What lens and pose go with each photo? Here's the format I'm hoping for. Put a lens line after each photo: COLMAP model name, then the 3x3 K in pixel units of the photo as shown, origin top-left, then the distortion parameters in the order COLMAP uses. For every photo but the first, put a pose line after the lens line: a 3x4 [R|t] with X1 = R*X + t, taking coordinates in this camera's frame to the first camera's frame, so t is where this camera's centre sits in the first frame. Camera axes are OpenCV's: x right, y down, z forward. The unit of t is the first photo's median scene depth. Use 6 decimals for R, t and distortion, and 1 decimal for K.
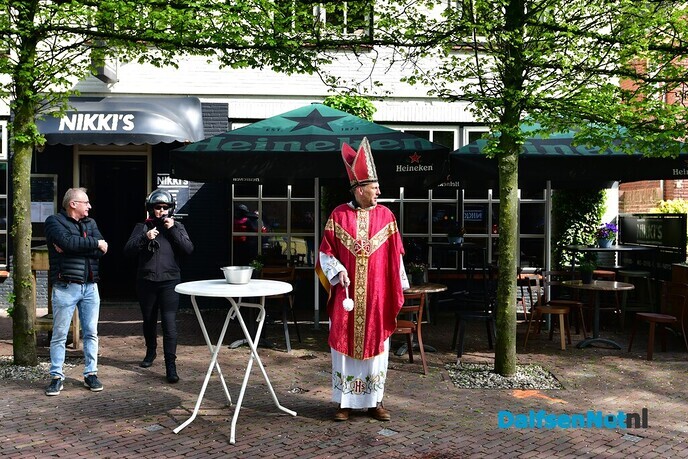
lens RADIAL K [[734.9, 0, 344.0], [0, 734.9, 229.5], [0, 0, 1]] dist [-0.000349, -0.005508]
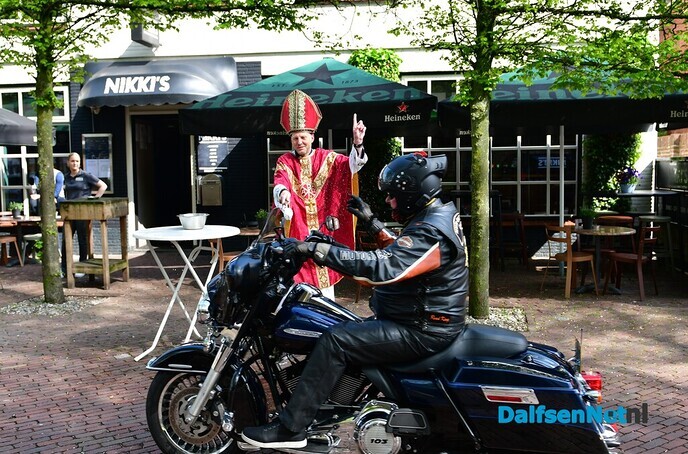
lens RADIAL K [[720.8, 0, 344.0], [0, 720.8, 227.0], [0, 0, 1]] dist [0.001961, -0.020016]
pose [[0.985246, -0.006540, -0.171017, 0.187559], [0.017346, 0.997940, 0.061772, 0.005299], [0.170261, -0.063827, 0.983330, -0.016791]]
